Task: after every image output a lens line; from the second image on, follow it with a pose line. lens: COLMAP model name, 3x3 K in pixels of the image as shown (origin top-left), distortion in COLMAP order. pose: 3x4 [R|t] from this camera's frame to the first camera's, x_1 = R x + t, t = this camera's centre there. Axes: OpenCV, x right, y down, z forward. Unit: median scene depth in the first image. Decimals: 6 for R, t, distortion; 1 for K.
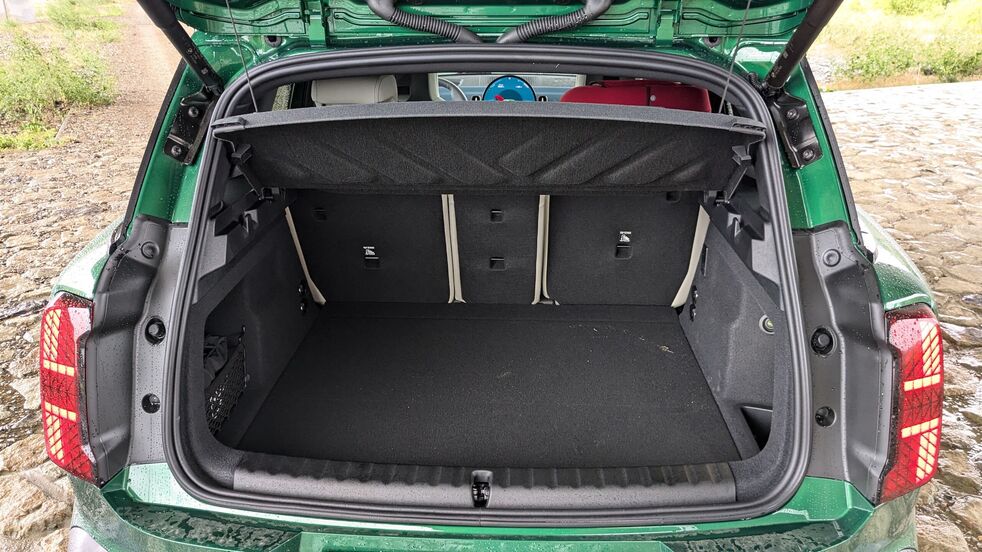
lens RADIAL K [[774.0, 0, 488.7], [0, 774.0, 275.2], [0, 0, 1]] dist [0.051615, -0.074586]
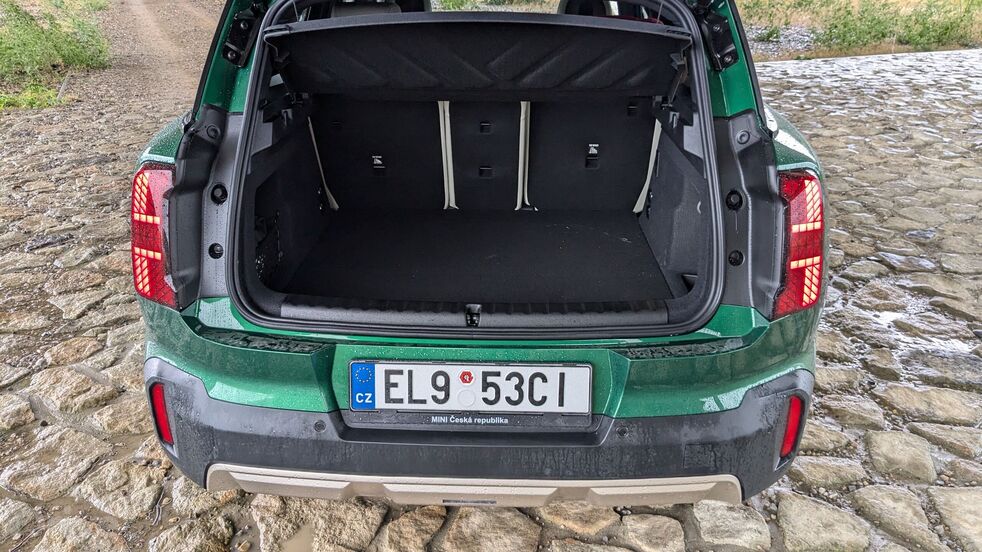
lens RADIAL K [[782.2, 0, 487.0], [0, 782.2, 274.3], [0, 0, 1]] dist [0.056350, -0.079368]
pose [[0.999902, 0.001096, 0.013957, -0.004468], [-0.001425, 0.999722, 0.023532, 0.163589], [-0.013927, -0.023550, 0.999626, -0.288984]]
